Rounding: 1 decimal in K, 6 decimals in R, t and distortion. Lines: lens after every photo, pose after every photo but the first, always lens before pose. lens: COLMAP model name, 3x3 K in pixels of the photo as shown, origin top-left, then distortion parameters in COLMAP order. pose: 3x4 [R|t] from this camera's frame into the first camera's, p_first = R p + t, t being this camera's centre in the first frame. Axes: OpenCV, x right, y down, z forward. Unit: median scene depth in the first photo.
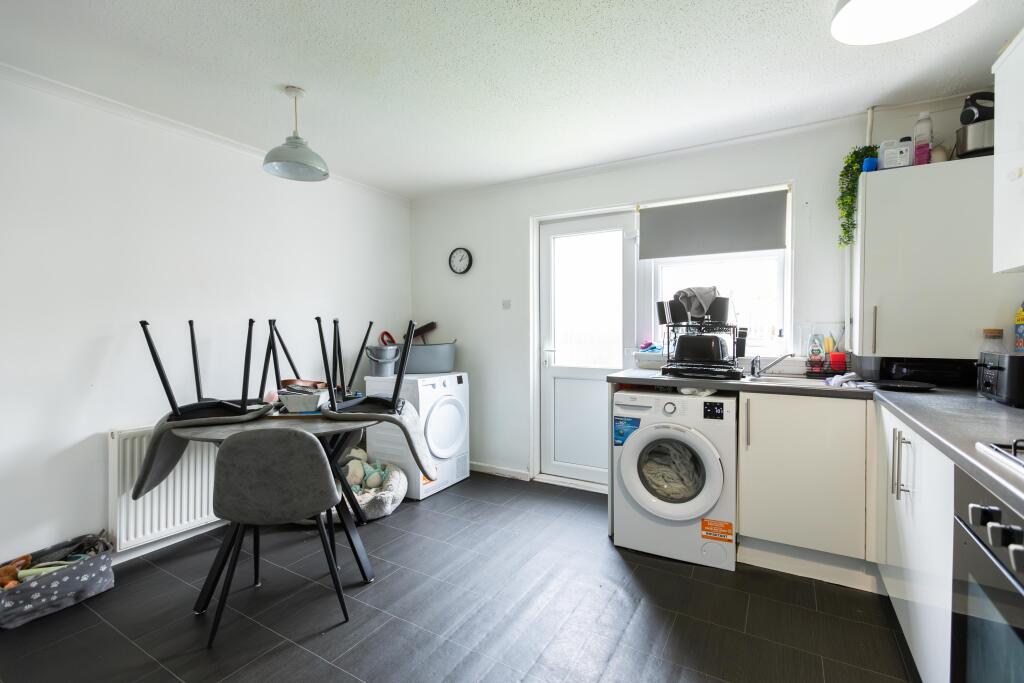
lens RADIAL K [[460.3, 0, 512.0], [0, 460.3, 341.5], [0, 0, 1]] dist [0.001798, 0.000267]
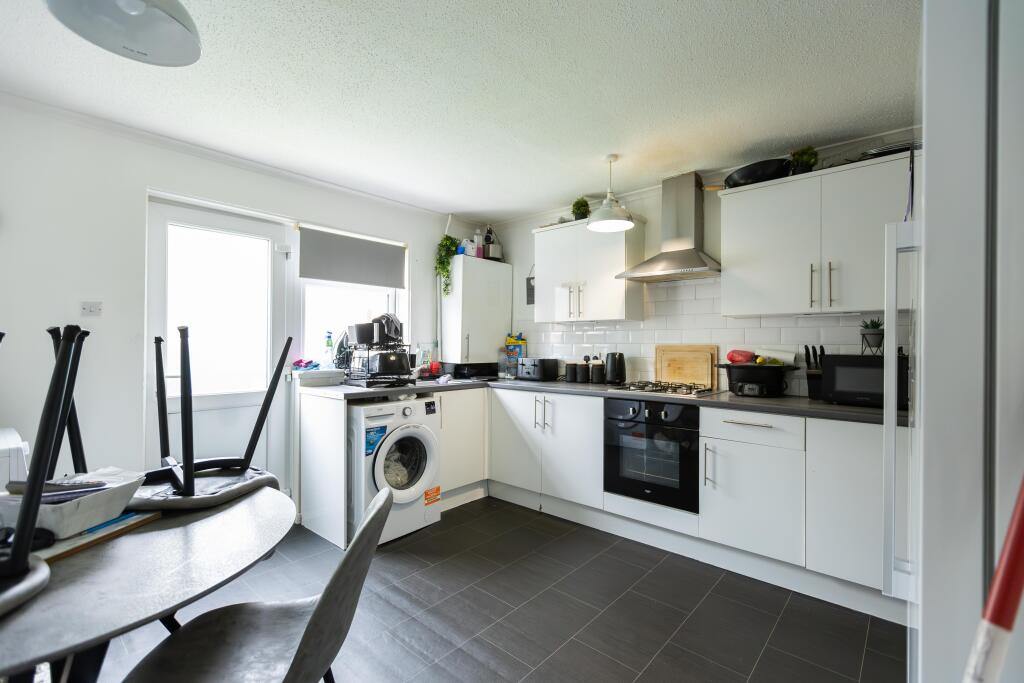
lens RADIAL K [[458.7, 0, 512.0], [0, 458.7, 341.5], [0, 0, 1]] dist [-0.000696, -0.000065]
pose [[0.187608, 0.012905, 0.982159, -0.762016], [0.022447, 0.999596, -0.017422, -0.013723], [-0.981987, 0.025315, 0.187243, 0.462619]]
